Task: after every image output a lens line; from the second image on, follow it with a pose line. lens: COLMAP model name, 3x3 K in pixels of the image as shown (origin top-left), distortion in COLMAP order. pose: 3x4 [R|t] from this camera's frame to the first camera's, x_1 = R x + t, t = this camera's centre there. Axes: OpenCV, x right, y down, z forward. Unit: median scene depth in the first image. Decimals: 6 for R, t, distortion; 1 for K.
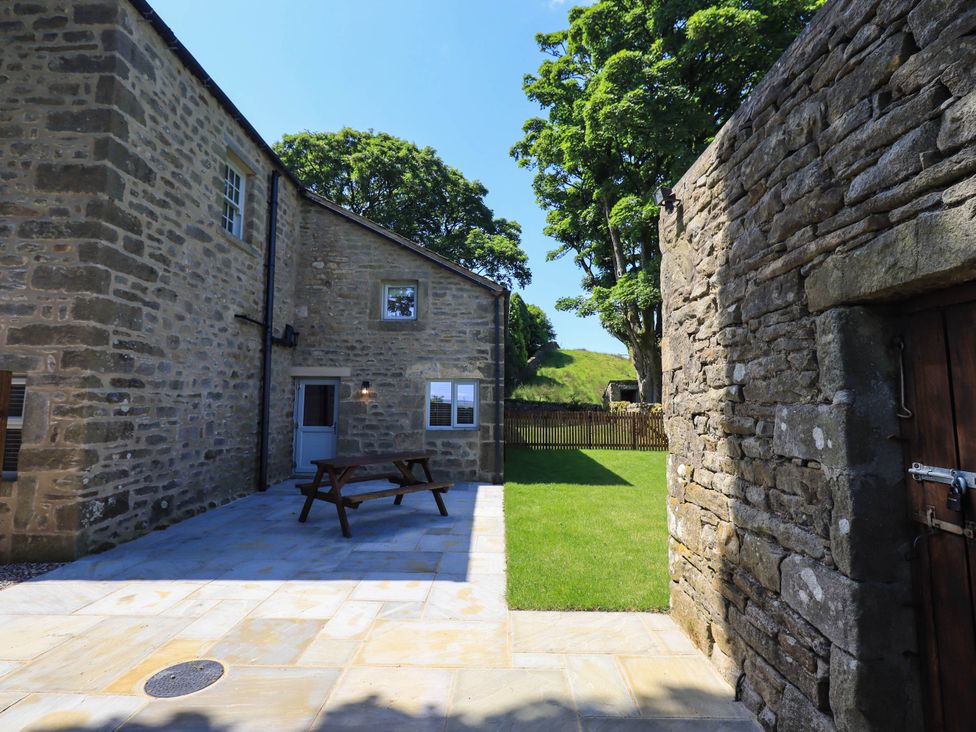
lens RADIAL K [[507.4, 0, 491.3], [0, 507.4, 357.8], [0, 0, 1]] dist [0.003017, -0.000795]
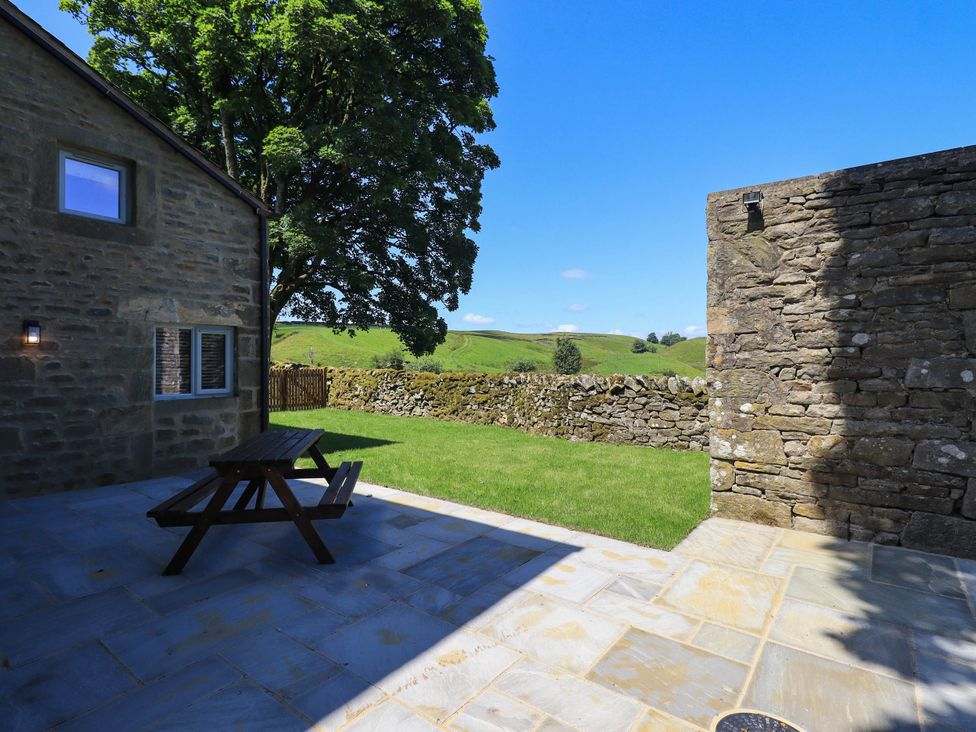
lens RADIAL K [[507.4, 0, 493.6], [0, 507.4, 361.9], [0, 0, 1]] dist [0.003017, -0.000795]
pose [[0.584220, -0.004646, 0.811582, -0.492147], [-0.070211, 0.995945, 0.056243, 0.030713], [-0.808553, -0.089840, 0.581525, 0.334945]]
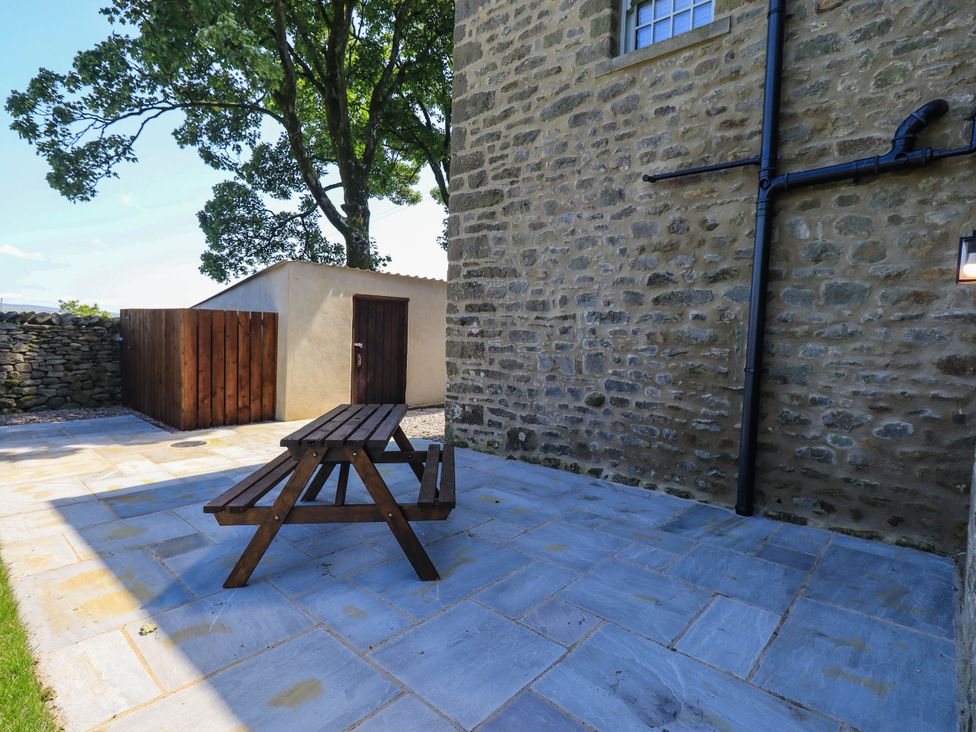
lens RADIAL K [[507.4, 0, 493.6], [0, 507.4, 357.1], [0, 0, 1]] dist [0.003017, -0.000795]
pose [[-0.655793, 0.011976, -0.754846, 0.062560], [0.037624, 0.999150, -0.016835, 0.121421], [0.754002, -0.039440, -0.655686, 1.201528]]
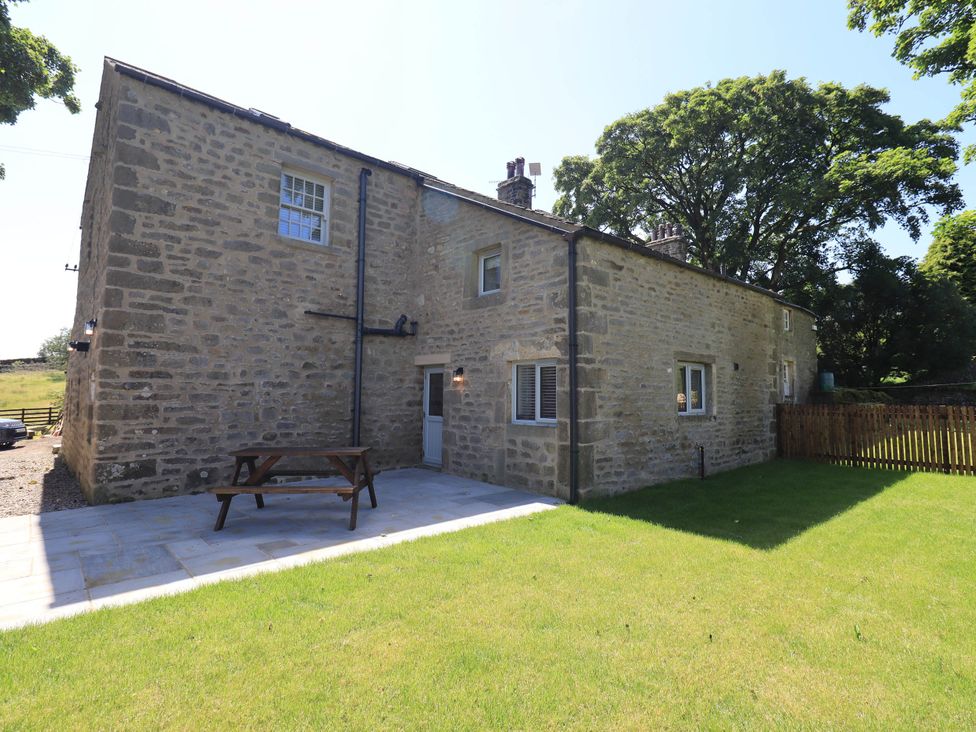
lens RADIAL K [[507.4, 0, 493.8], [0, 507.4, 356.8], [0, 0, 1]] dist [0.003017, -0.000795]
pose [[0.679445, -0.057370, -0.731480, 0.556040], [0.065034, 0.997723, -0.017843, 0.057875], [0.730838, -0.035448, 0.681629, 0.528206]]
